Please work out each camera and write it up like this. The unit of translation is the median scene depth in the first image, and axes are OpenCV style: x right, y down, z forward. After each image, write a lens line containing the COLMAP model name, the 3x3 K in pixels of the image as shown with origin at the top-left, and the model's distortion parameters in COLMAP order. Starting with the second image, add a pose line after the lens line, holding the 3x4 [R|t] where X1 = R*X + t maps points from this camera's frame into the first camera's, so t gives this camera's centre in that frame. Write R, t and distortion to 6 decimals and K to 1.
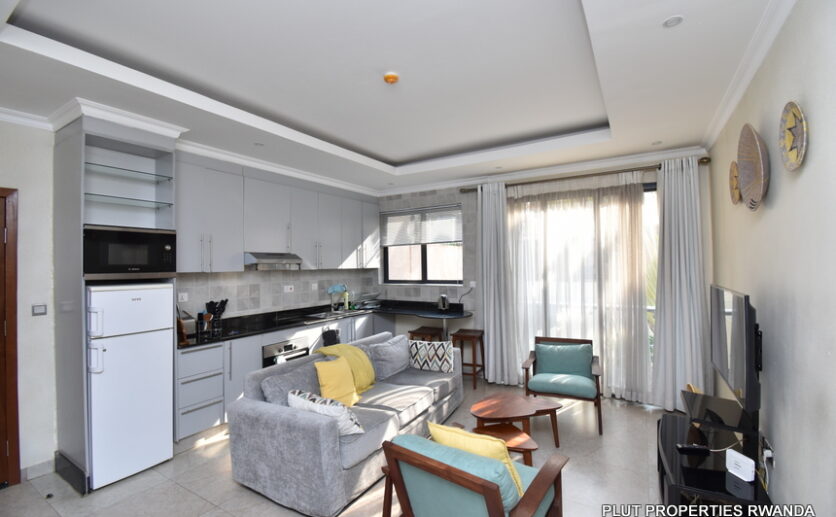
lens RADIAL K [[367.9, 0, 414.2], [0, 367.9, 257.3], [0, 0, 1]] dist [0.015681, -0.021894]
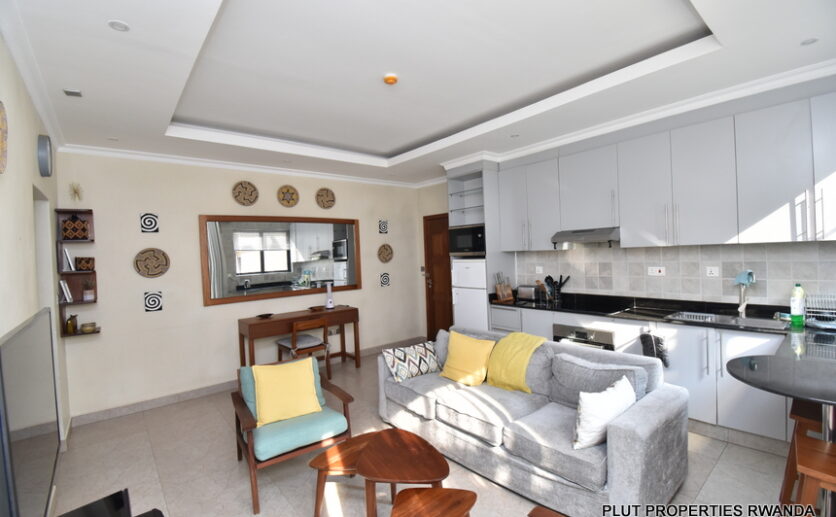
lens RADIAL K [[367.9, 0, 414.2], [0, 367.9, 257.3], [0, 0, 1]] dist [0.015681, -0.021894]
pose [[-0.311727, 0.046080, -0.949054, 0.615595], [0.070673, 0.997181, 0.025204, 0.003172], [0.947540, -0.059216, -0.314105, 0.878366]]
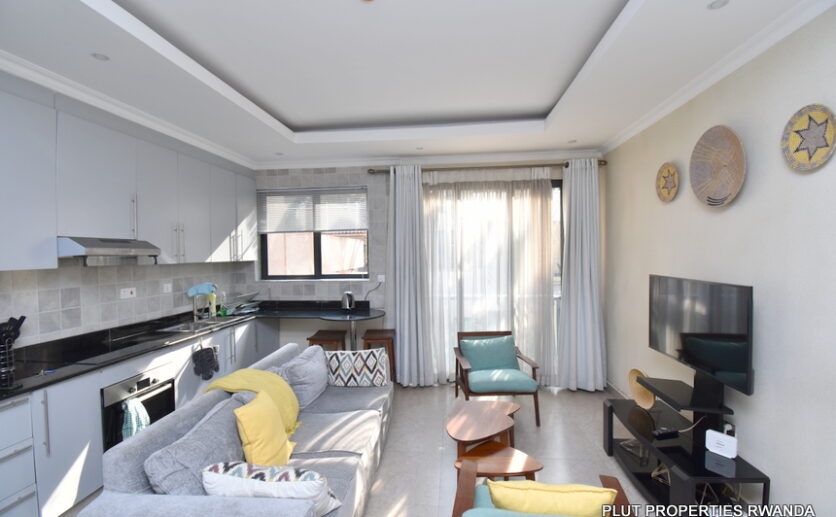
lens RADIAL K [[367.9, 0, 414.2], [0, 367.9, 257.3], [0, 0, 1]] dist [0.015681, -0.021894]
pose [[0.903403, -0.002863, 0.428783, -0.181309], [-0.007829, 0.999701, 0.023169, 0.001364], [-0.428721, -0.024288, 0.903110, 0.201437]]
